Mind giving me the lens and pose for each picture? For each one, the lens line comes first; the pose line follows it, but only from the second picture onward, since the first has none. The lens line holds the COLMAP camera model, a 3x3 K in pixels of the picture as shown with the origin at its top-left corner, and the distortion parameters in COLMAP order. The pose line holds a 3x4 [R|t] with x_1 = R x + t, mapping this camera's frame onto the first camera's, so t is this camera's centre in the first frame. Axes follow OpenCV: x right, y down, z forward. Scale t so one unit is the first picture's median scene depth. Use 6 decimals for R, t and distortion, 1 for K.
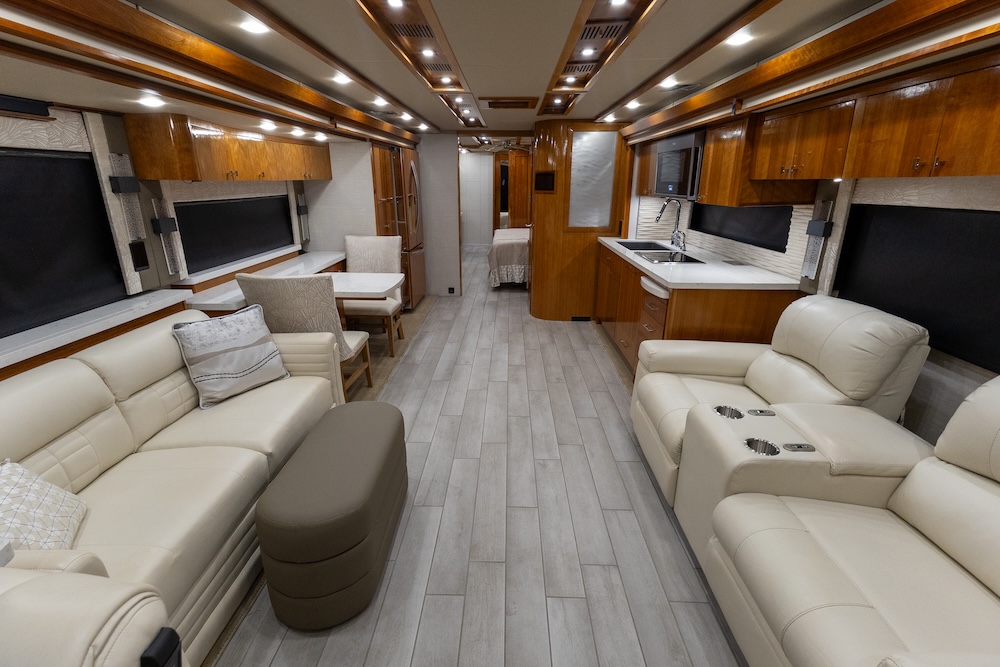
lens RADIAL K [[456.3, 0, 494.6], [0, 456.3, 334.9], [0, 0, 1]] dist [0.025230, -0.006374]
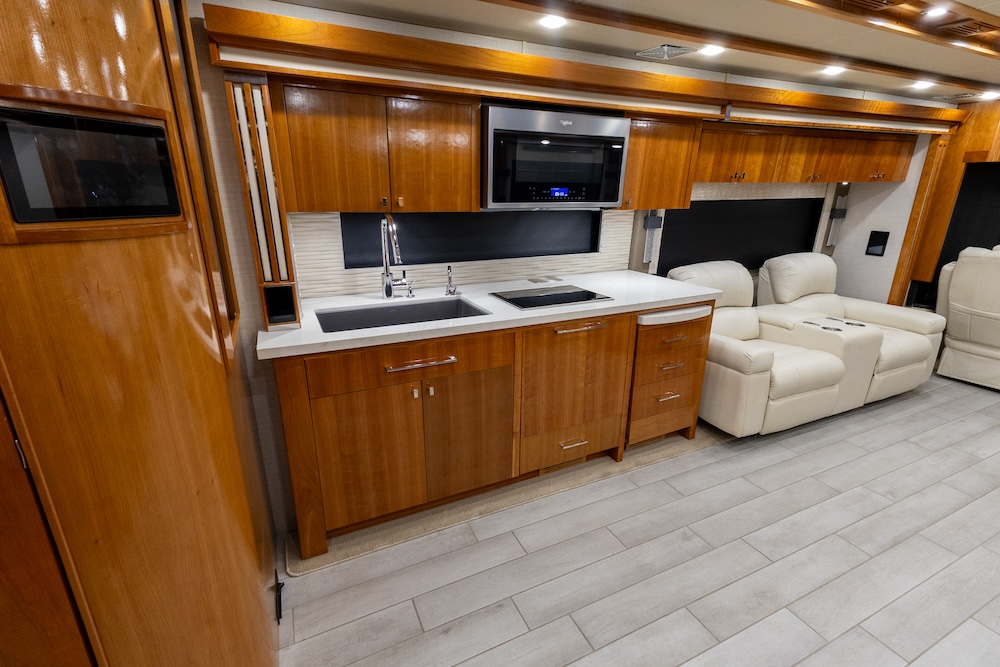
lens RADIAL K [[456.3, 0, 496.6], [0, 456.3, 333.4], [0, 0, 1]] dist [0.025230, -0.006374]
pose [[-0.458965, -0.272529, 0.845624, -0.227466], [0.275833, 0.861050, 0.427210, -0.600289], [-0.844551, 0.429326, -0.320019, 1.826187]]
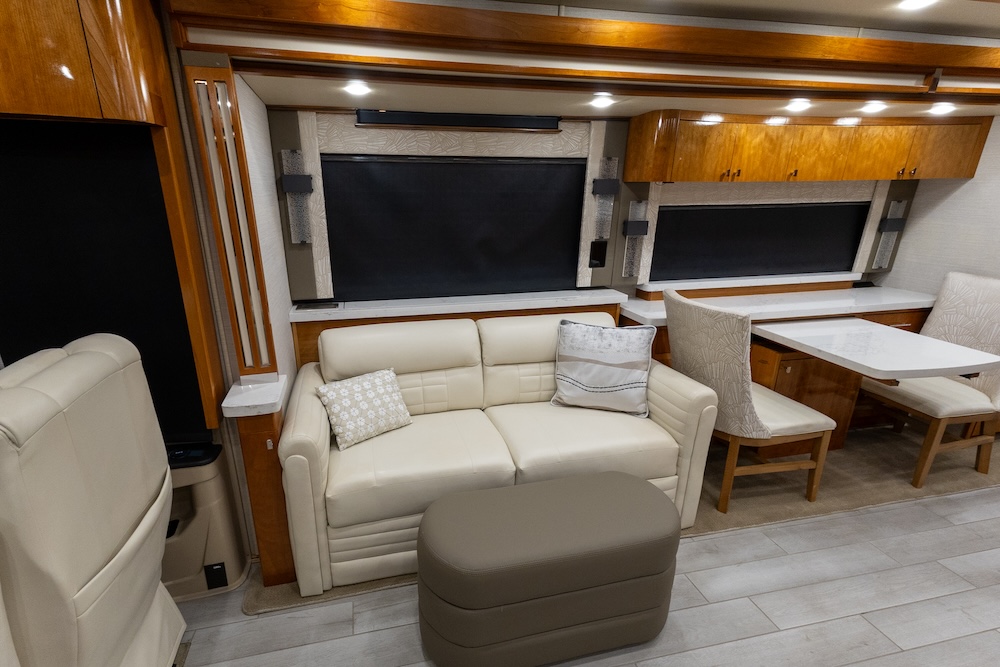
lens RADIAL K [[481.0, 0, 462.0], [0, 481.0, 355.5], [0, 0, 1]] dist [0.010665, -0.003666]
pose [[0.241485, 0.319443, -0.916319, 0.234416], [-0.308278, 0.920604, 0.239694, -0.118658], [0.920136, 0.224599, 0.320789, 0.387508]]
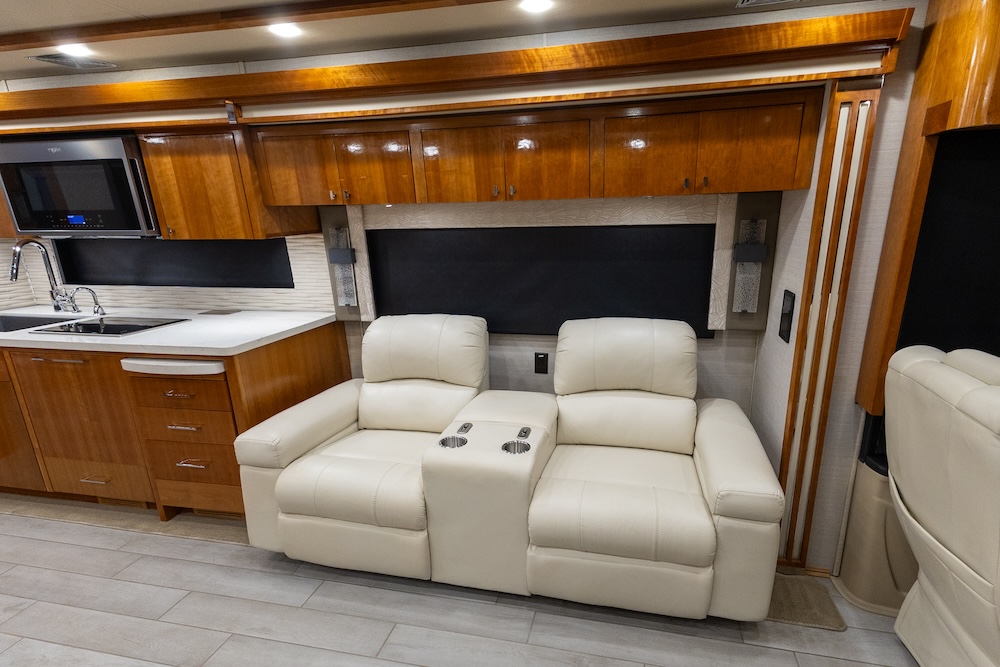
lens RADIAL K [[490.6, 0, 544.2], [0, 490.6, 359.0], [0, 0, 1]] dist [0.014872, -0.004074]
pose [[0.167958, -0.280258, 0.945117, -0.274952], [0.327590, 0.920119, 0.214629, -0.108279], [-0.929772, 0.273562, 0.246351, 0.384917]]
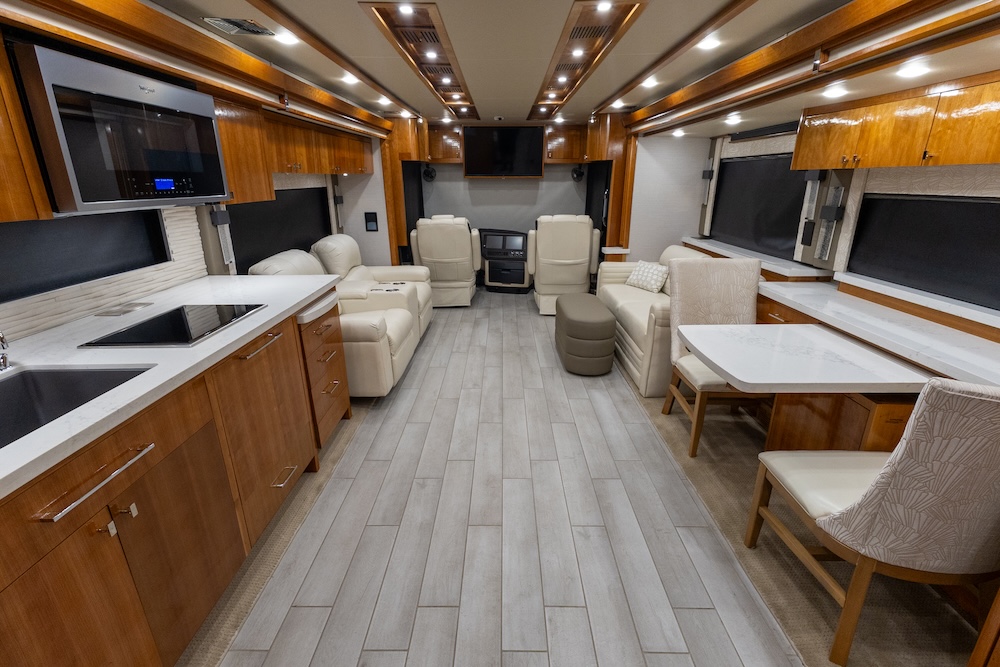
lens RADIAL K [[456.3, 0, 499.0], [0, 456.3, 333.0], [0, 0, 1]] dist [0.025230, -0.006374]
pose [[-0.999698, 0.013074, -0.020832, 0.063675], [-0.002196, 0.796174, 0.605063, -0.656221], [0.024496, 0.604926, -0.795905, 1.990682]]
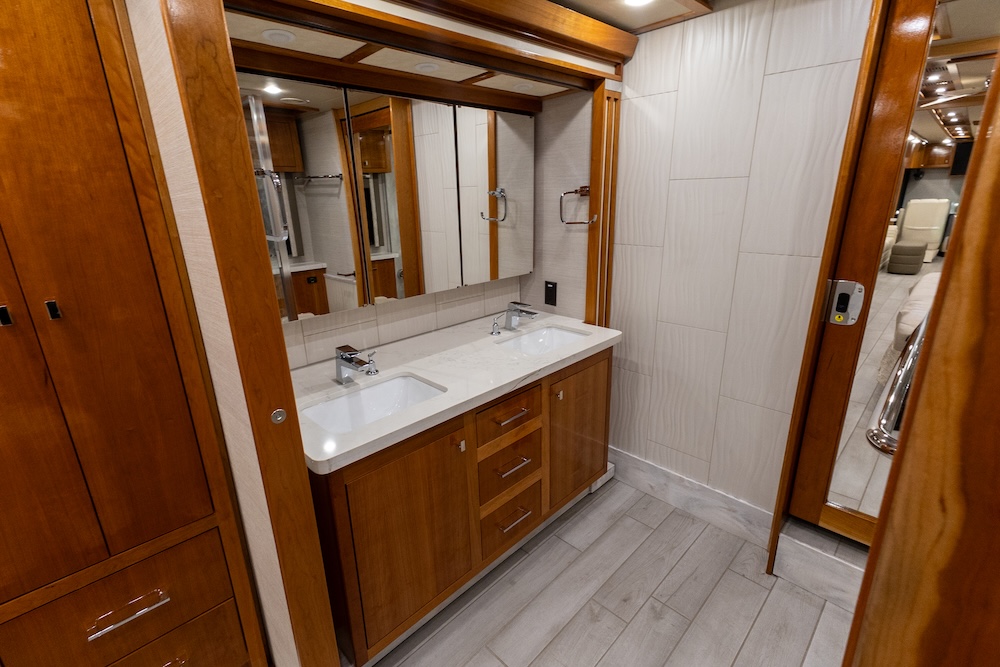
lens RADIAL K [[456.3, 0, 501.4], [0, 456.3, 332.8], [0, 0, 1]] dist [0.025230, -0.006374]
pose [[-0.730066, -0.182124, 0.658661, 0.114649], [0.239346, 0.834639, 0.496076, -1.300033], [-0.640091, 0.519816, -0.565751, 3.976677]]
